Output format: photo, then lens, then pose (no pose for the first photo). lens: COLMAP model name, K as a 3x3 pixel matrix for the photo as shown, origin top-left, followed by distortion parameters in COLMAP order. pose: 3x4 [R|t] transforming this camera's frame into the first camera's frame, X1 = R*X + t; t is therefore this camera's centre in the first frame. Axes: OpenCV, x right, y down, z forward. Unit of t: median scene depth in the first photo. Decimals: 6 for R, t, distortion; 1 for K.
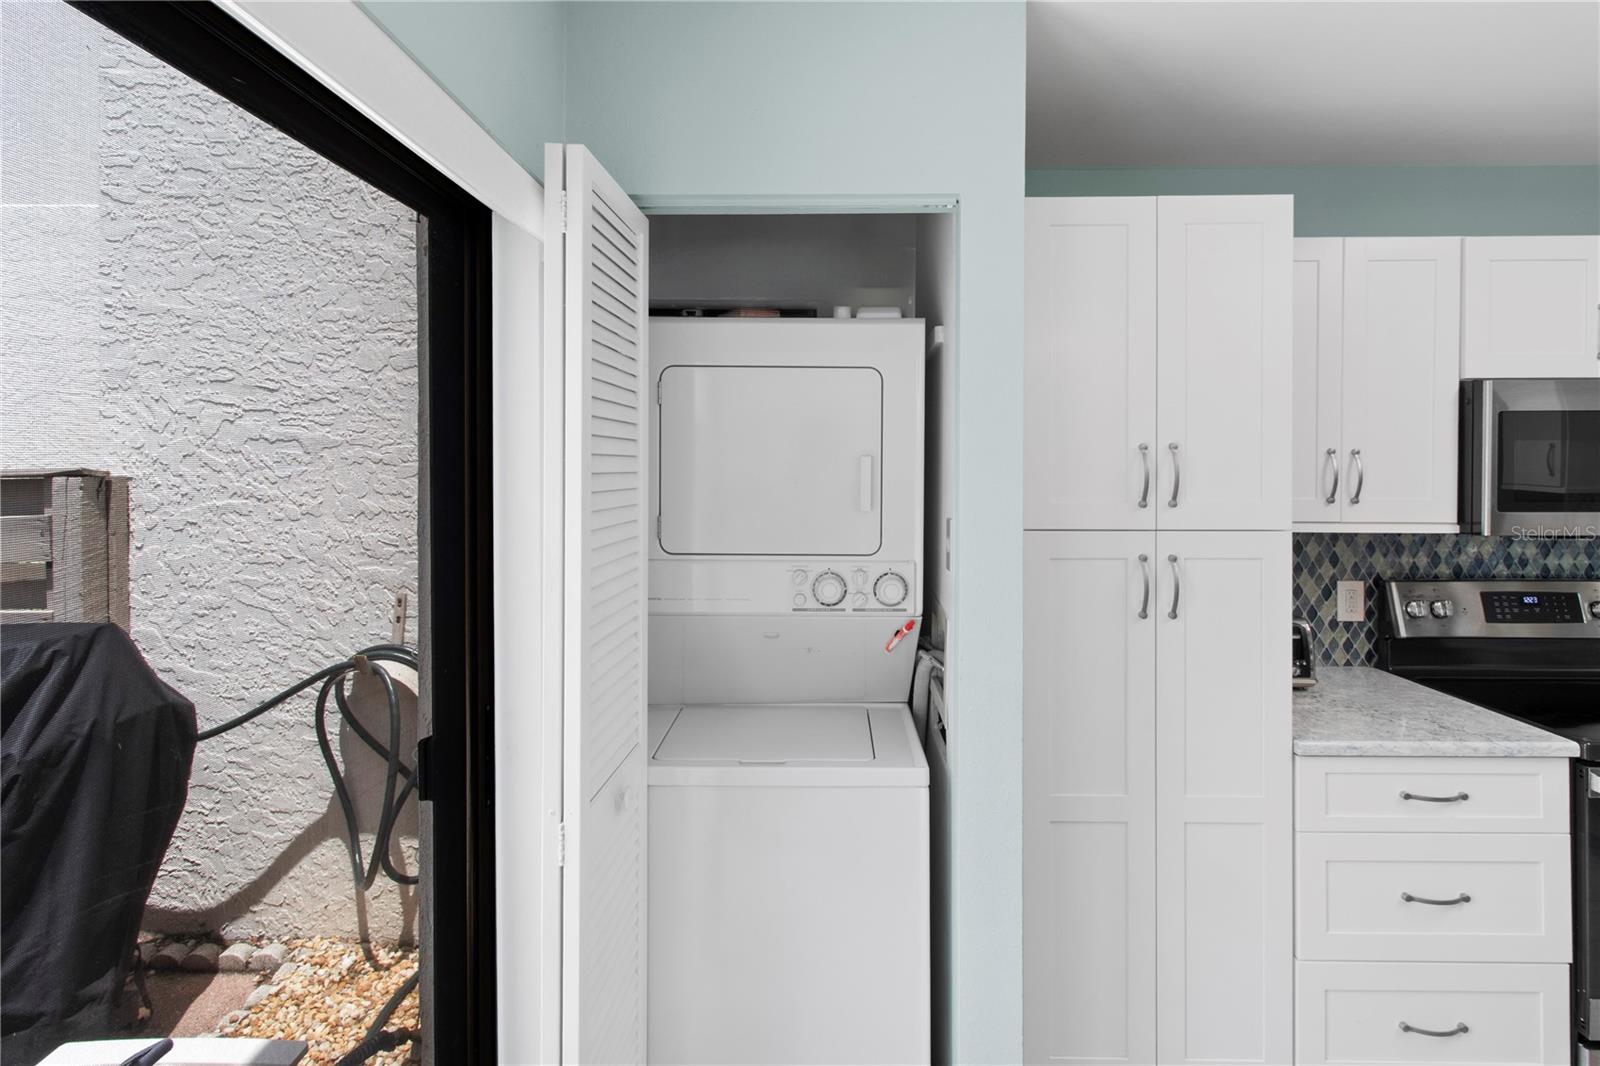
lens RADIAL K [[776.2, 0, 826.0], [0, 776.2, 469.9], [0, 0, 1]] dist [0.002485, 0.000576]
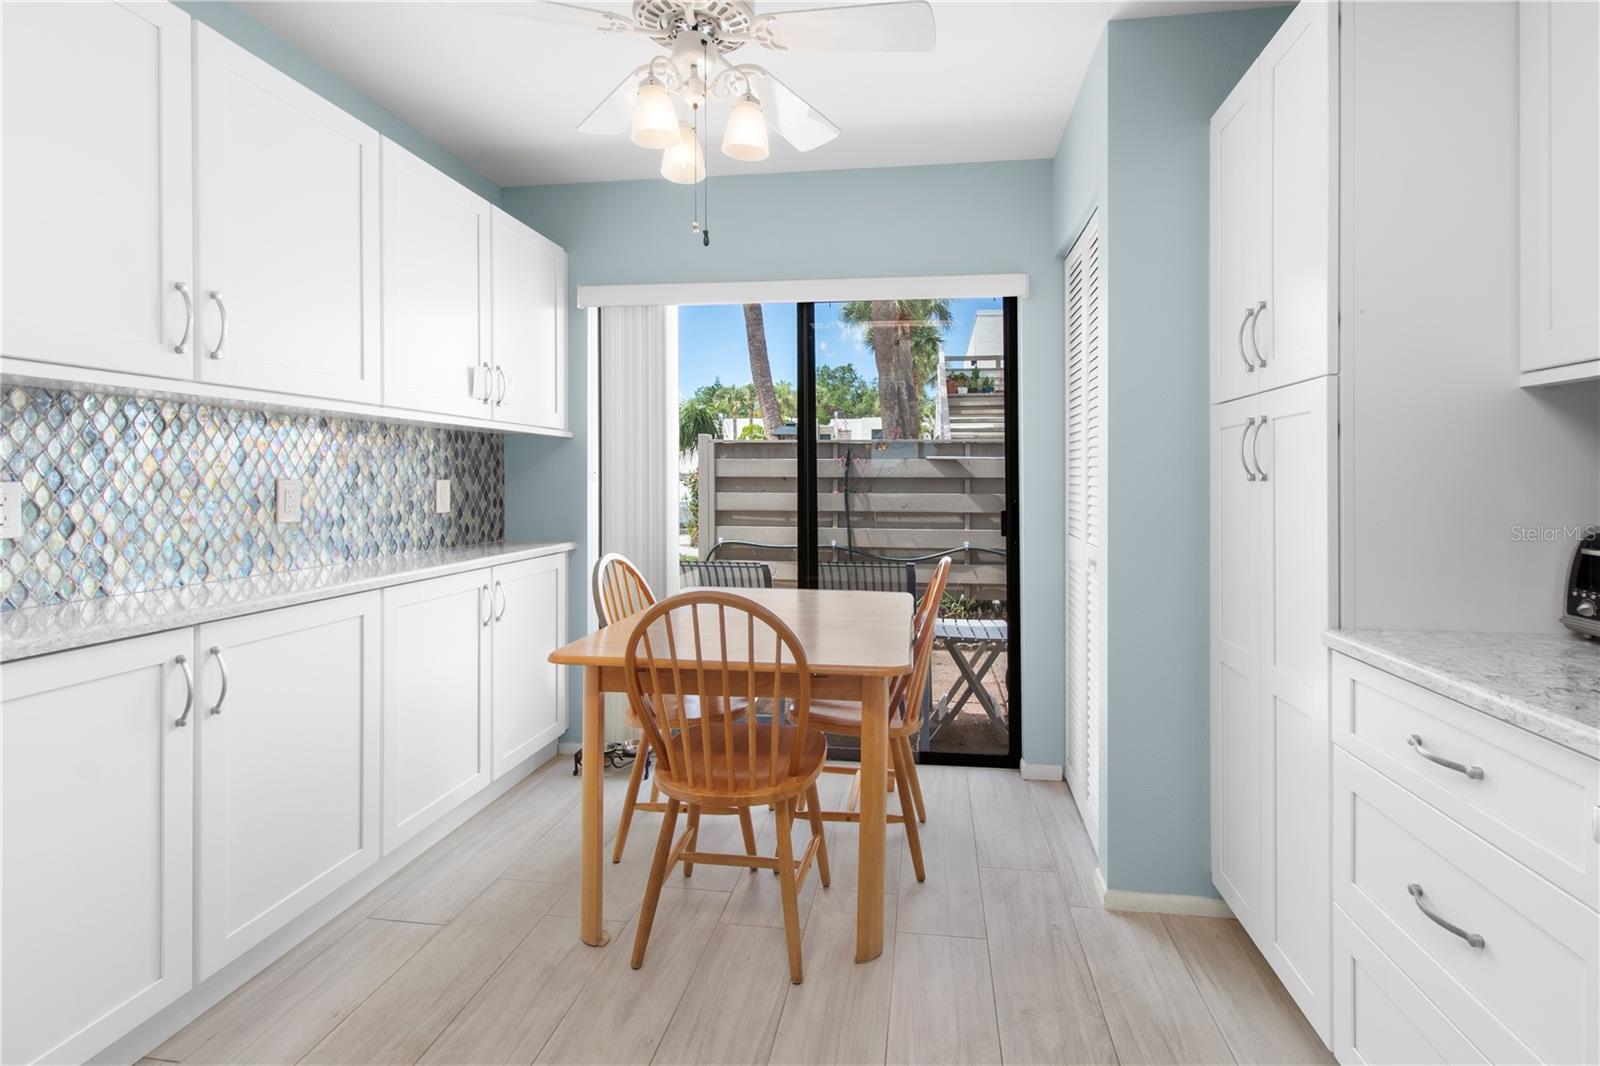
lens RADIAL K [[757.3, 0, 821.9], [0, 757.3, 483.9], [0, 0, 1]] dist [0.001419, -0.000063]
pose [[-0.104341, 0.007605, -0.994513, 1.249977], [-0.003723, 0.999961, 0.008038, 0.162333], [0.994535, 0.004541, -0.104308, 0.471025]]
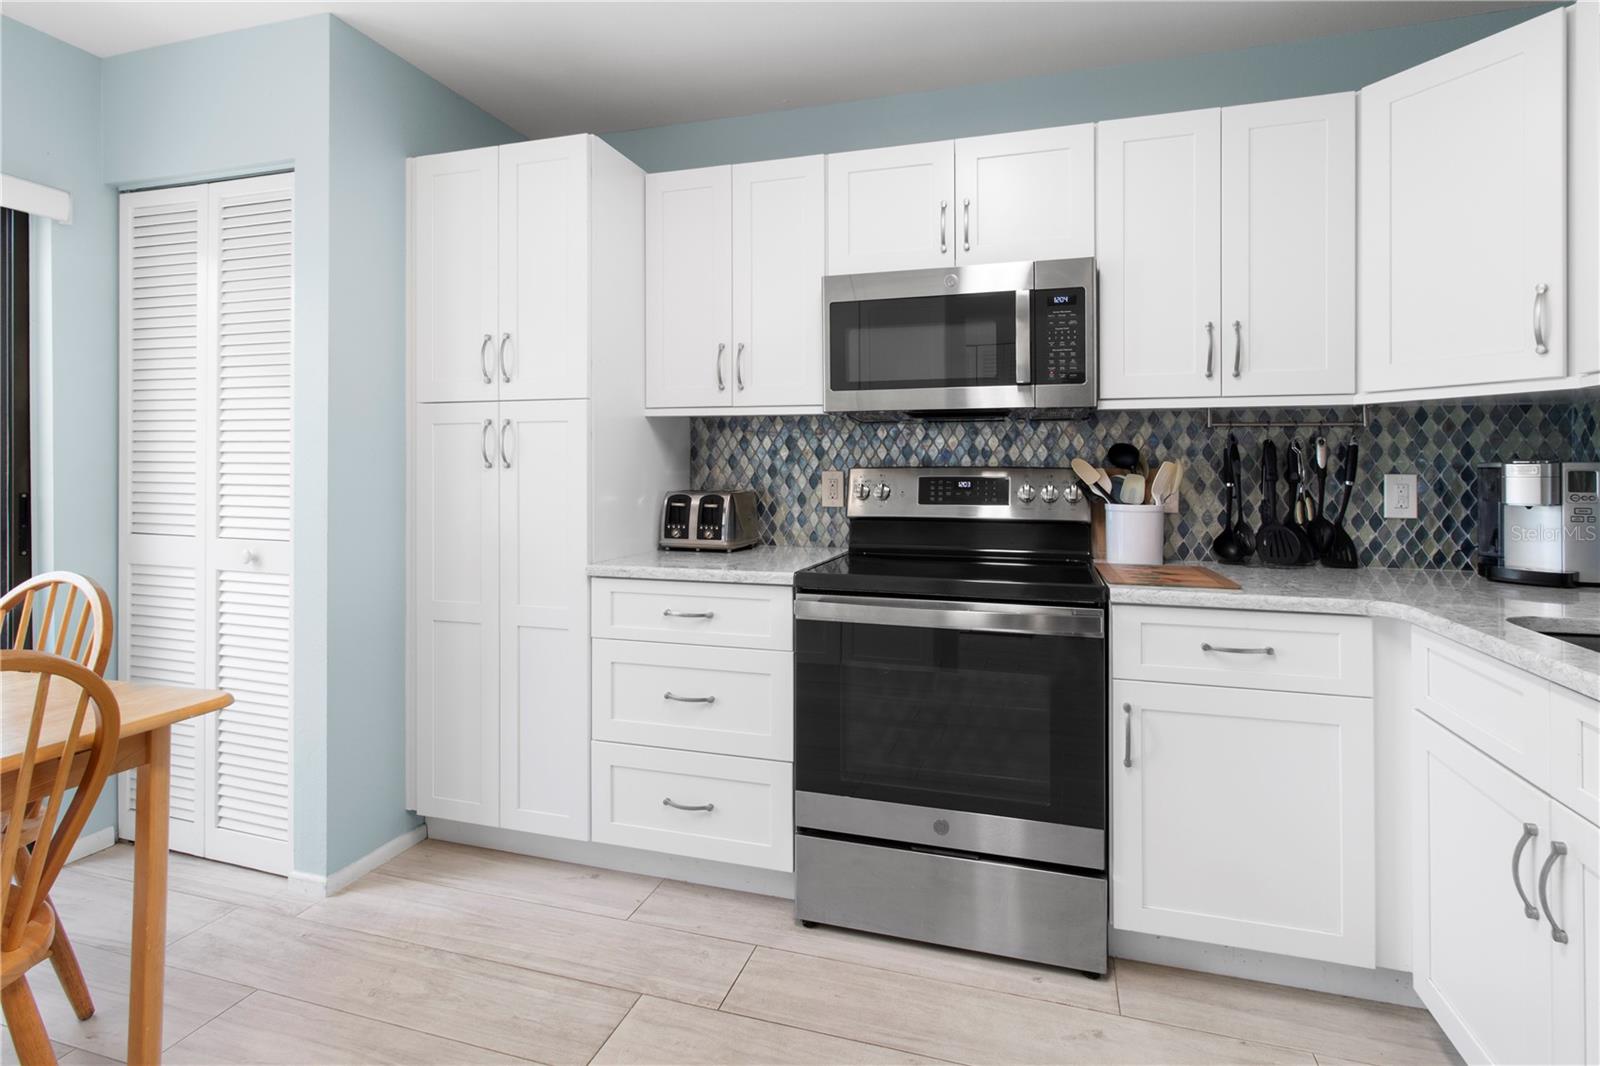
lens RADIAL K [[767.7, 0, 808.6], [0, 767.7, 463.4], [0, 0, 1]] dist [0.001305, 0.000114]
pose [[0.964870, 0.000911, -0.262728, 1.092606], [-0.003637, 0.999944, -0.009890, 0.166899], [0.262704, 0.010498, 0.964819, -0.095670]]
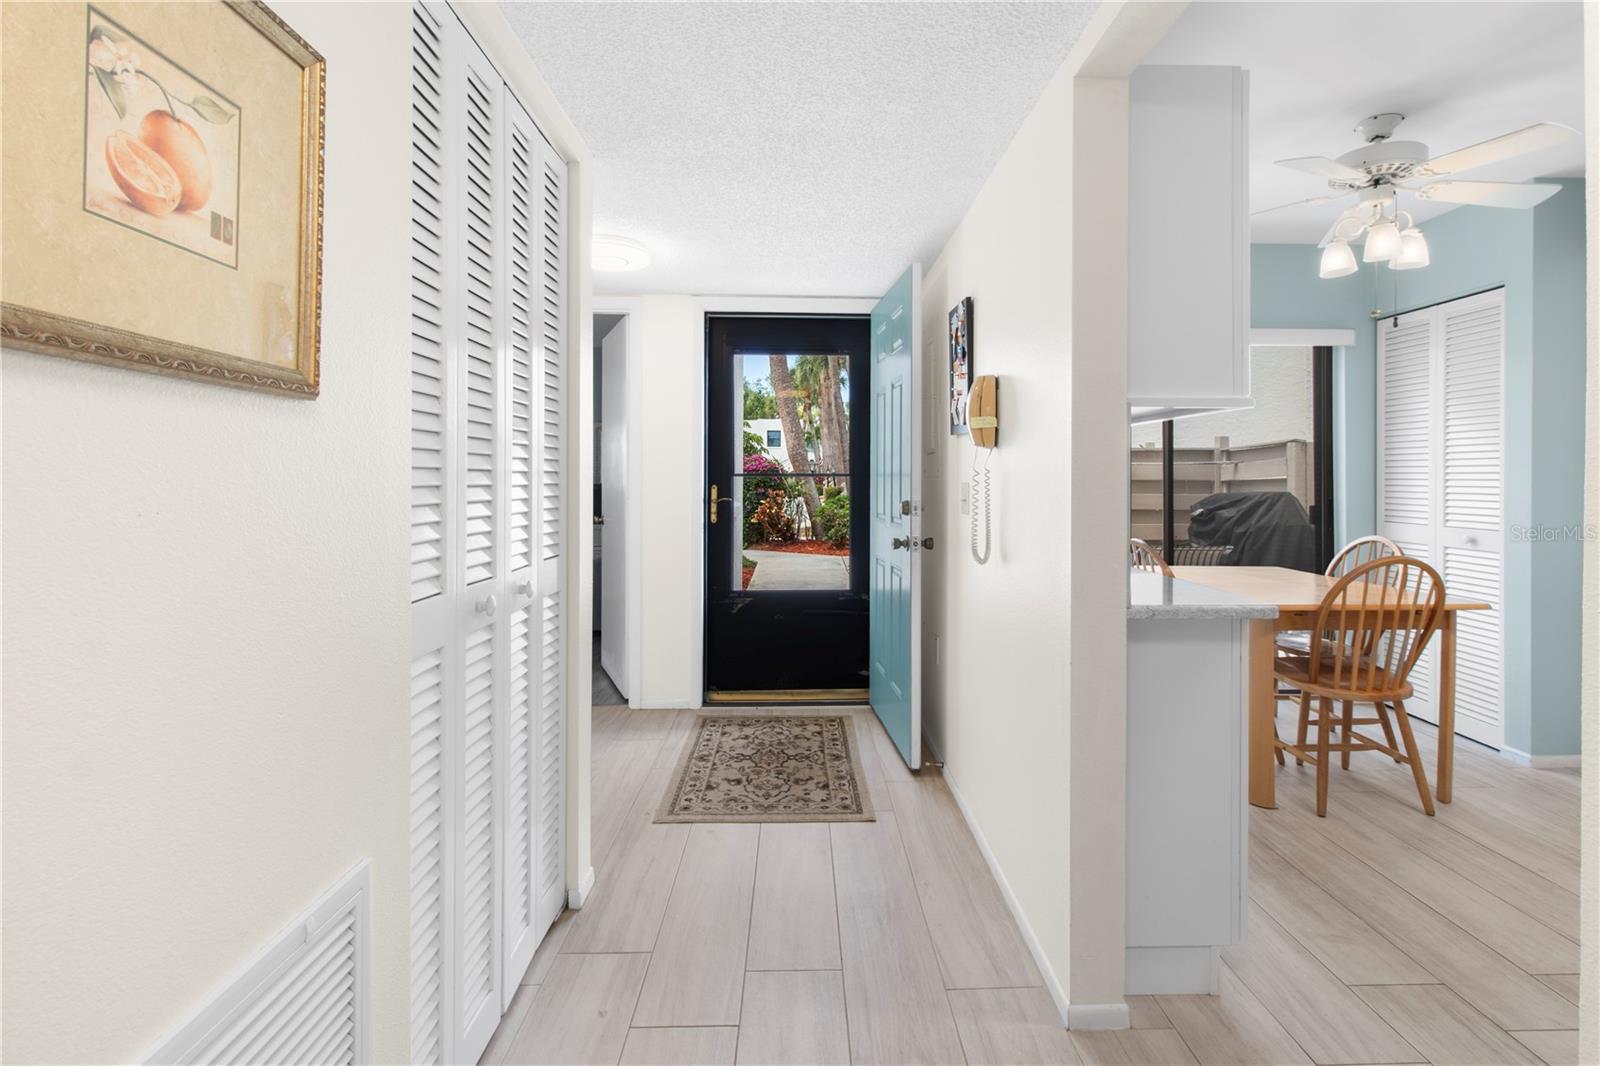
lens RADIAL K [[757.3, 0, 821.9], [0, 757.3, 483.9], [0, 0, 1]] dist [0.001419, -0.000063]
pose [[0.057277, 0.005289, -0.998344, 1.646983], [-0.002089, 0.999984, 0.005178, 0.162450], [0.998356, 0.001789, 0.057287, -0.790358]]
